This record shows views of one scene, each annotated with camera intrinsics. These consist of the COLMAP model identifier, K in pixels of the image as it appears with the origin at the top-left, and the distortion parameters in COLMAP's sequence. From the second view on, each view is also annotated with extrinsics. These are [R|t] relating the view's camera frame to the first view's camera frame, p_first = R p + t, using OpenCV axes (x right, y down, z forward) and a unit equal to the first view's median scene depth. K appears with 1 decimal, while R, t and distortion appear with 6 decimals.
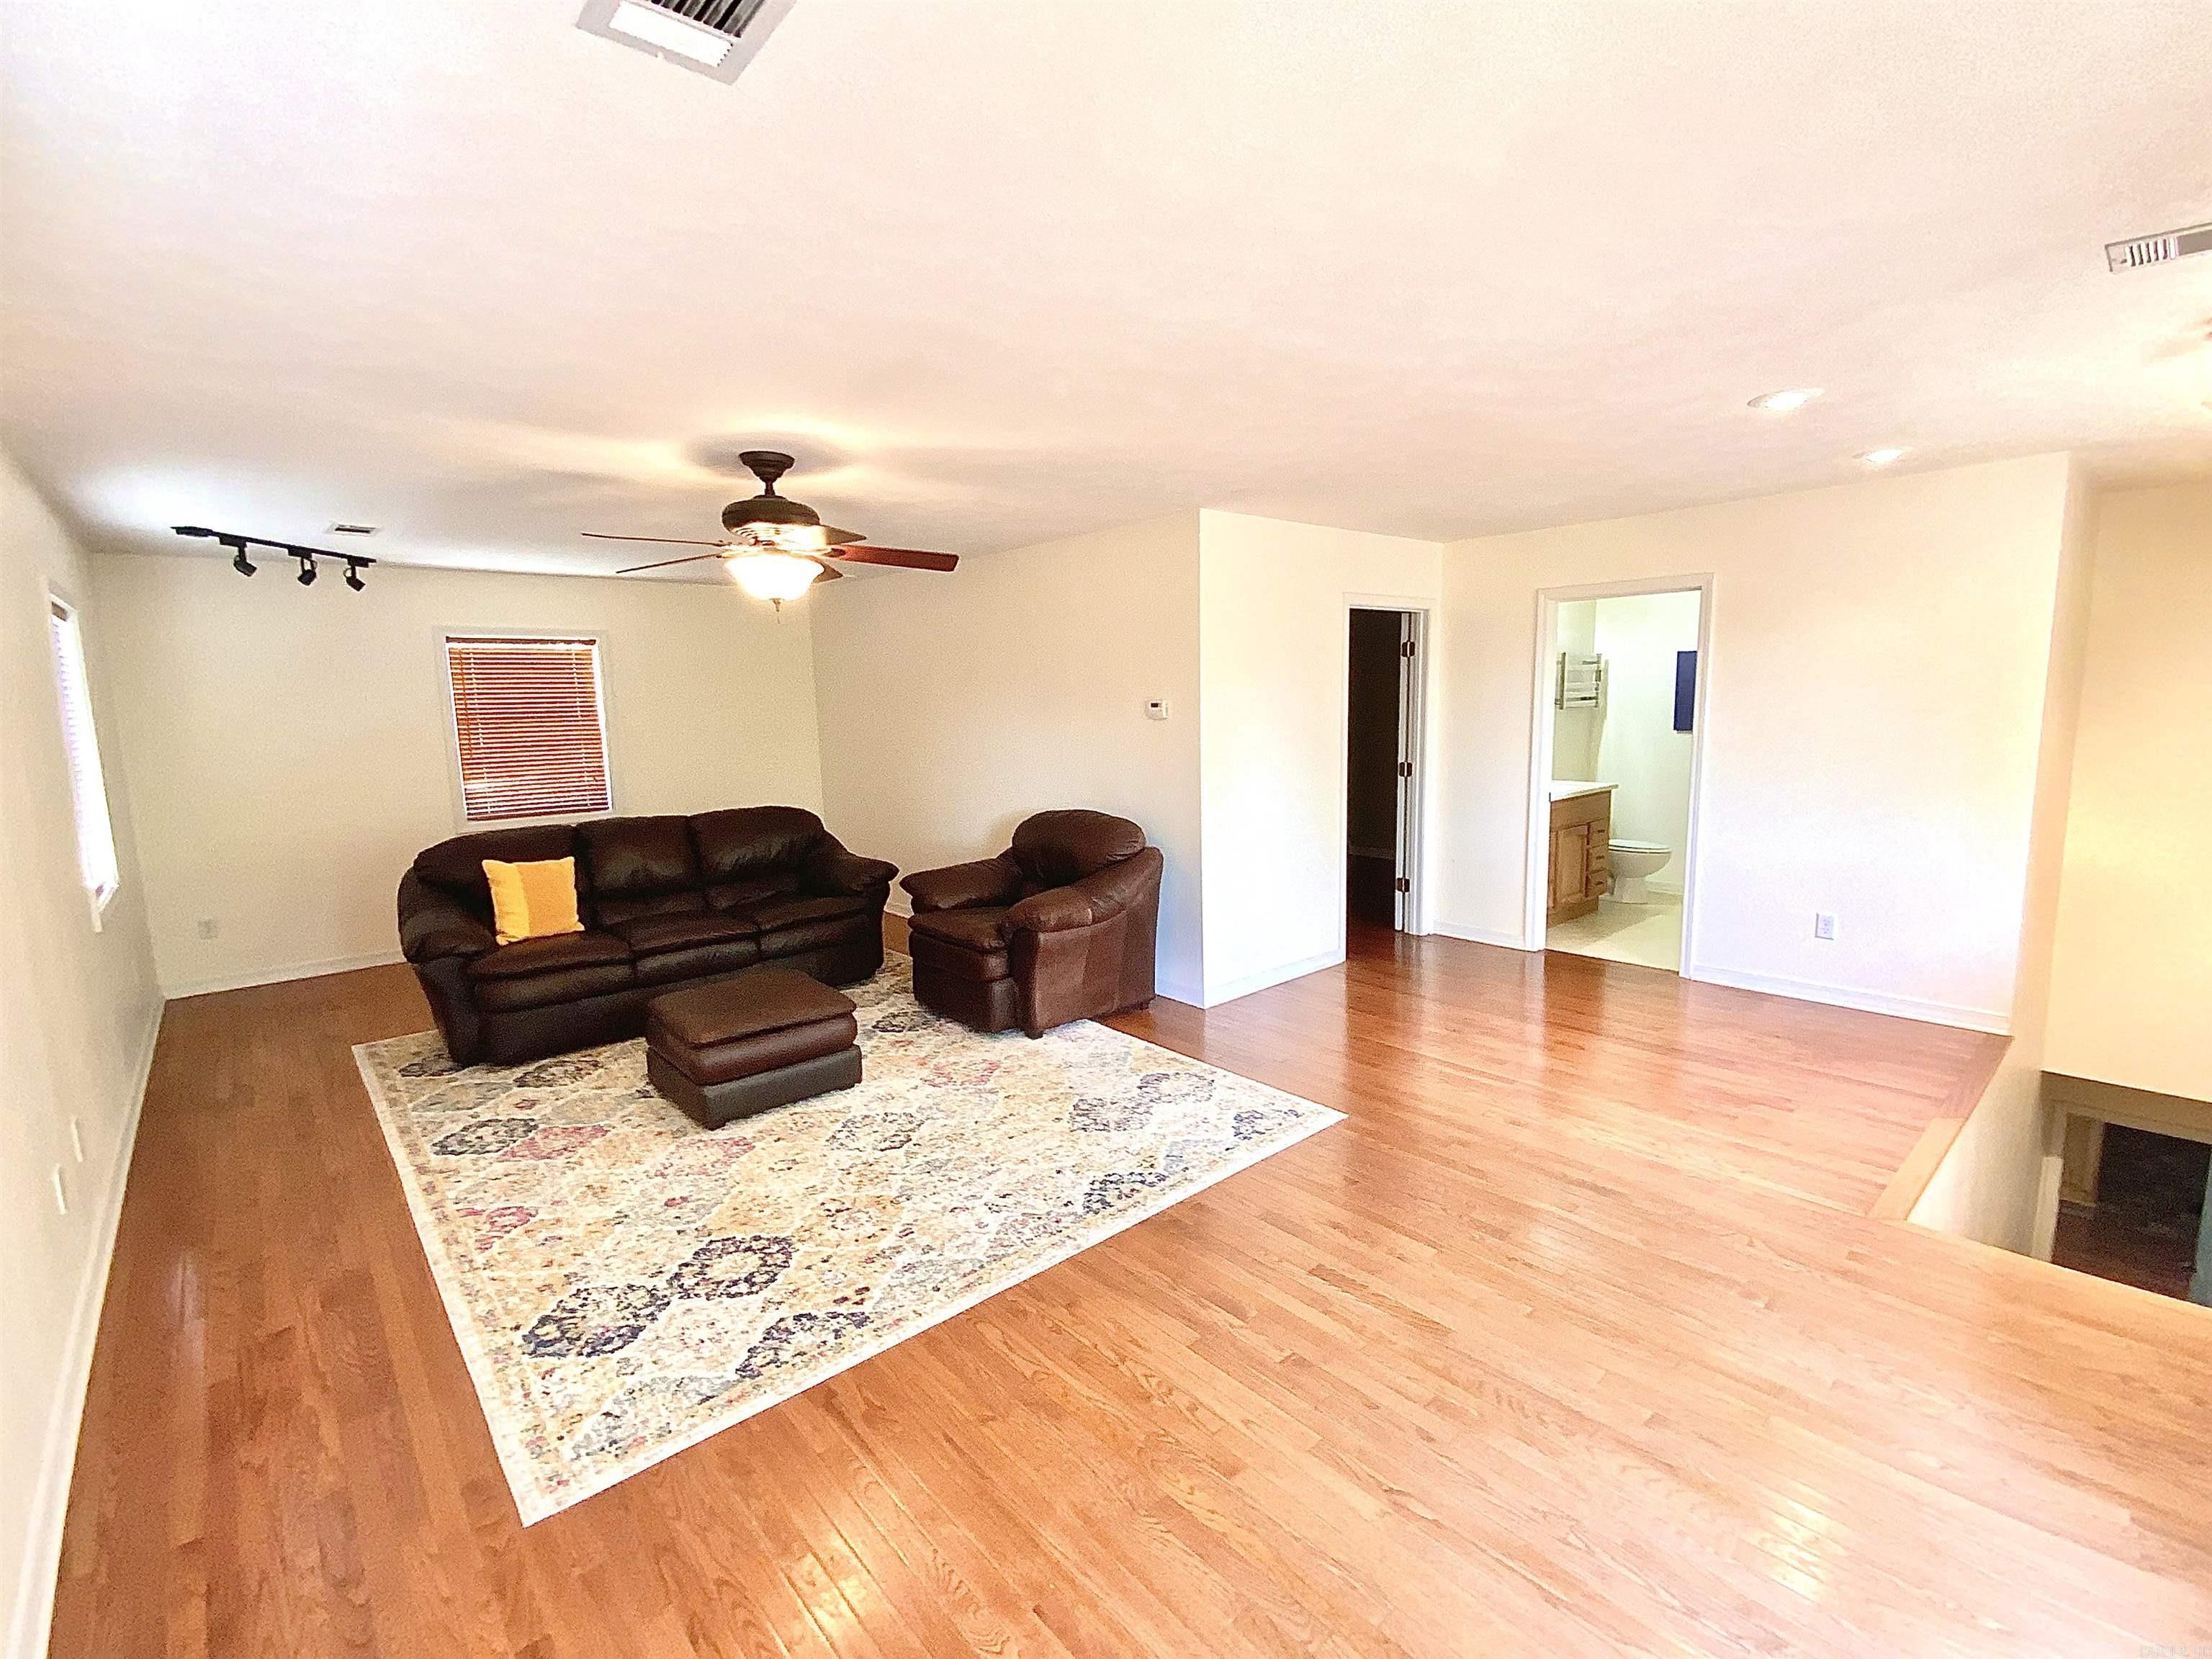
lens RADIAL K [[985.3, 0, 1106.0], [0, 985.3, 829.5], [0, 0, 1]] dist [0.023410, -0.020723]
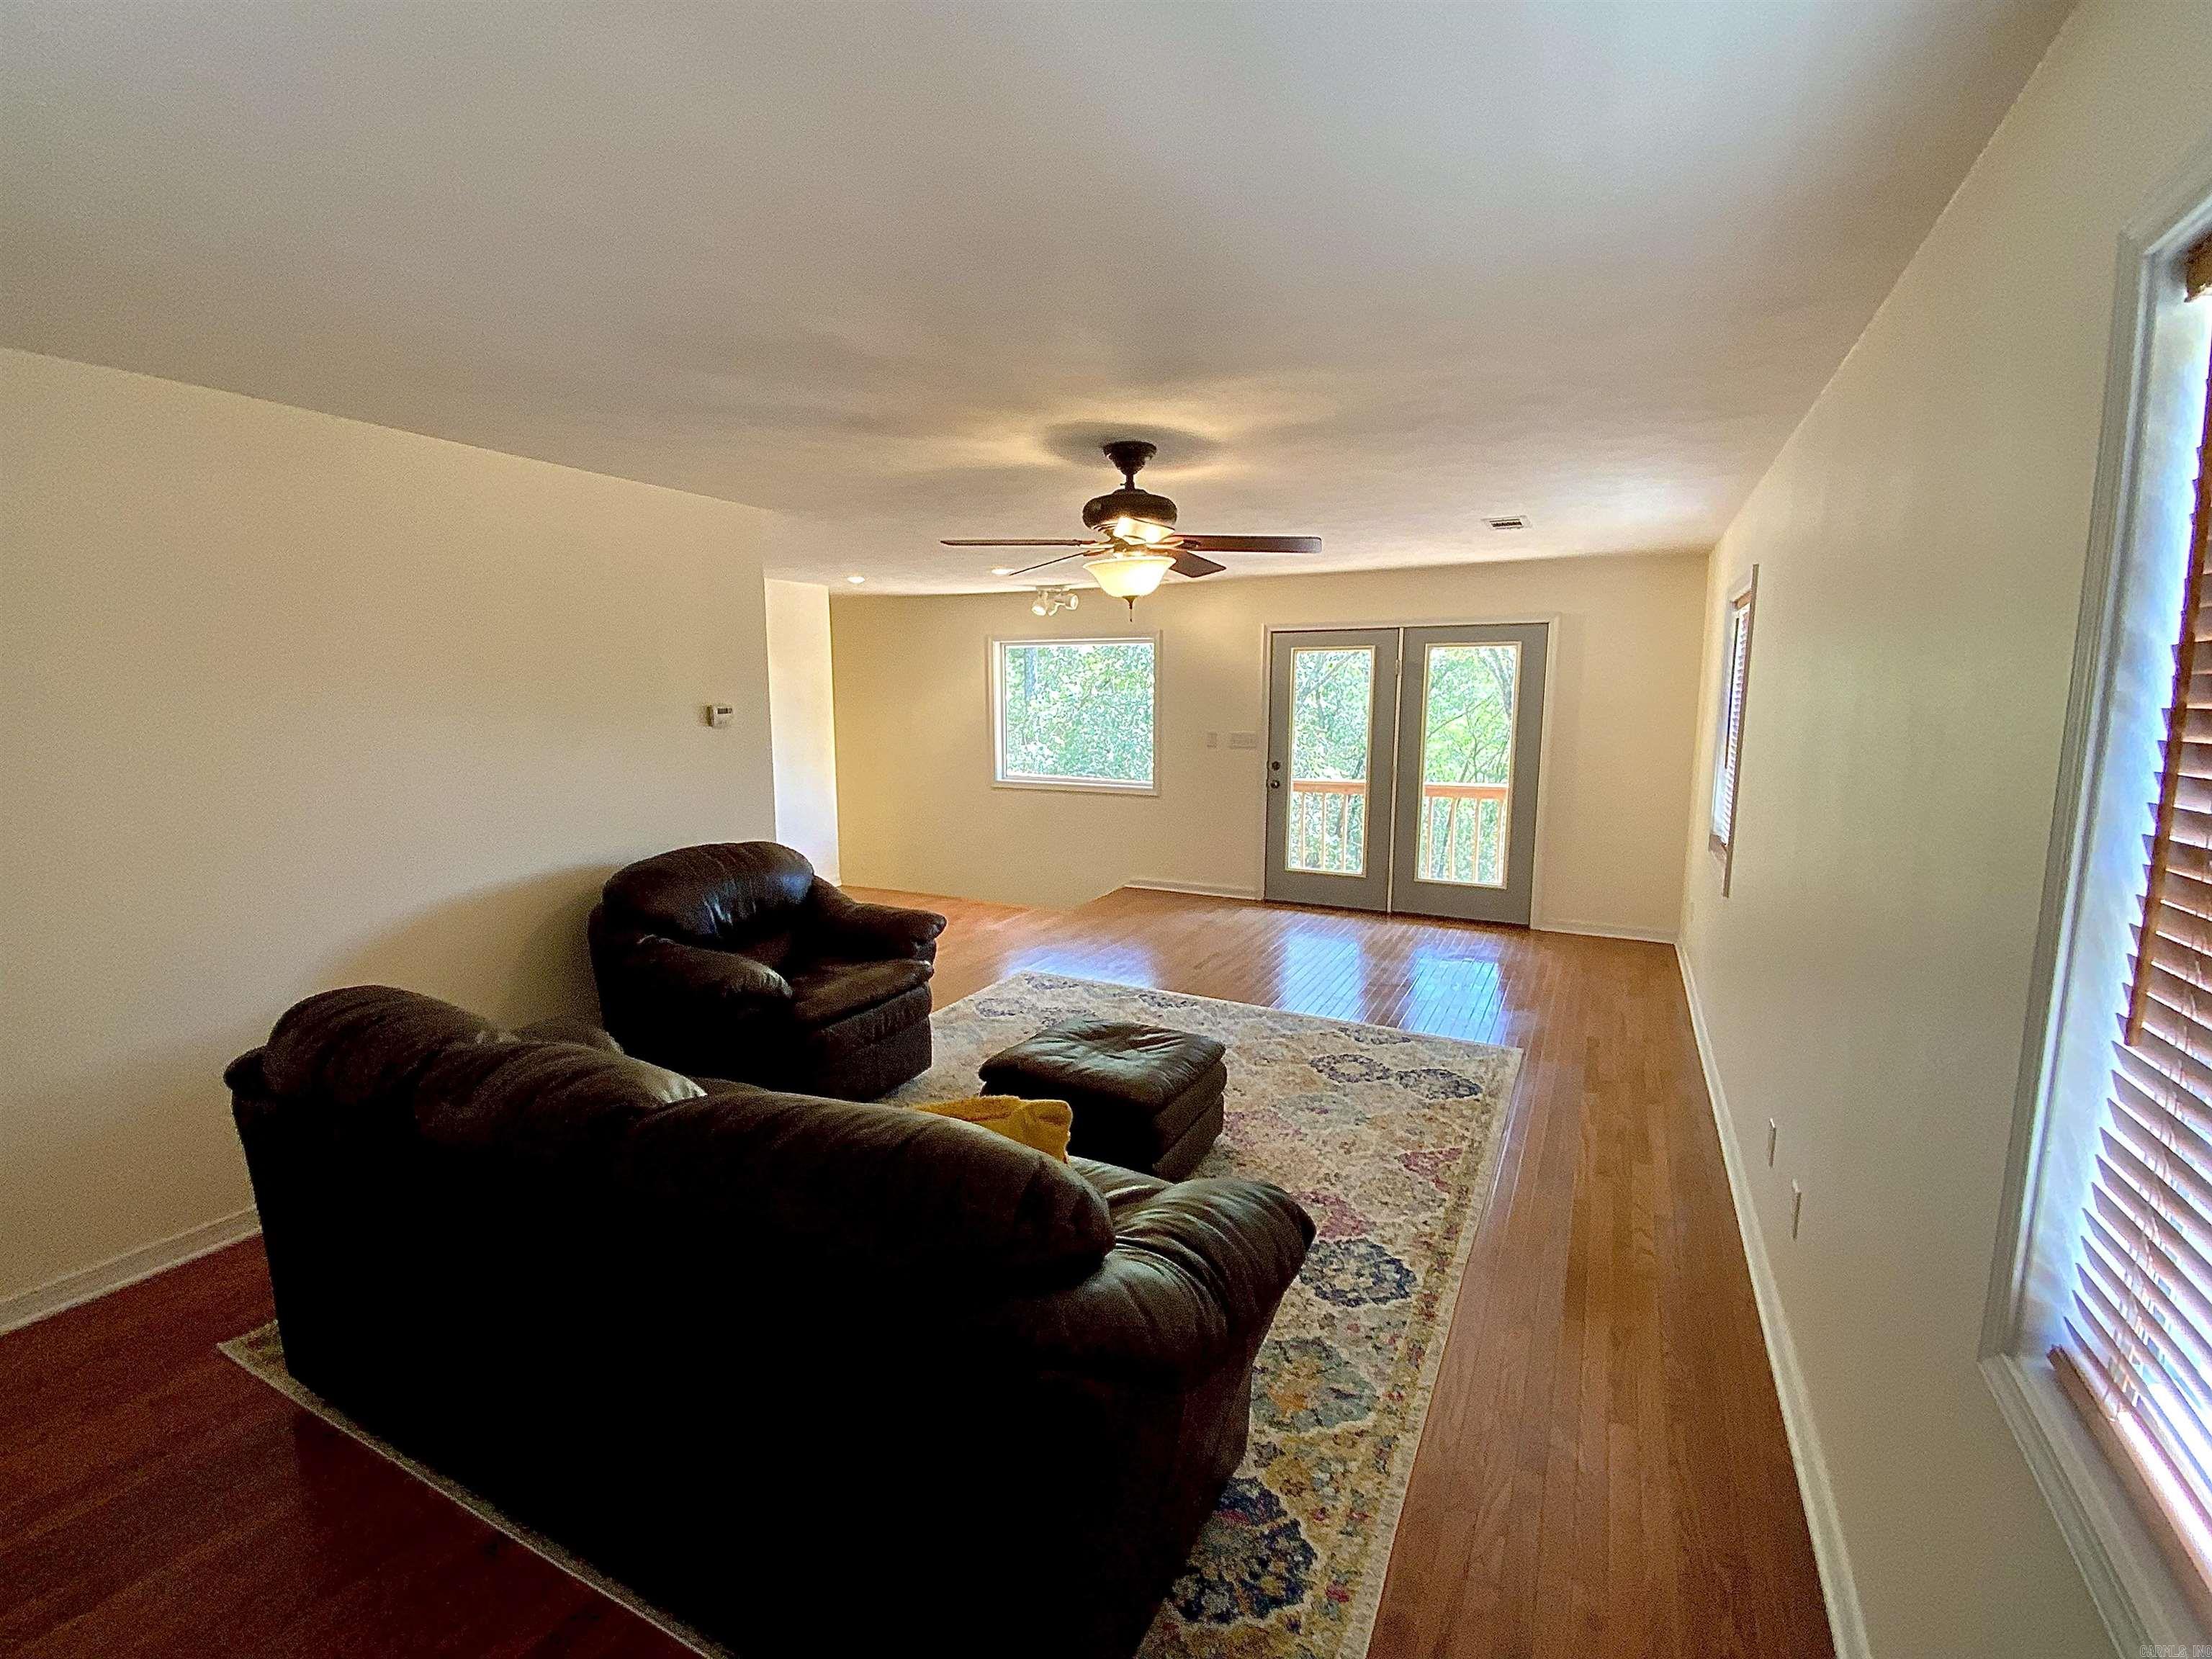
lens RADIAL K [[985.3, 0, 1106.0], [0, 985.3, 829.5], [0, 0, 1]] dist [0.023410, -0.020723]
pose [[-0.366849, -0.103284, 0.924529, -1.382752], [0.146088, 0.975091, 0.166899, -0.190572], [-0.918738, 0.196290, -0.342622, 1.551075]]
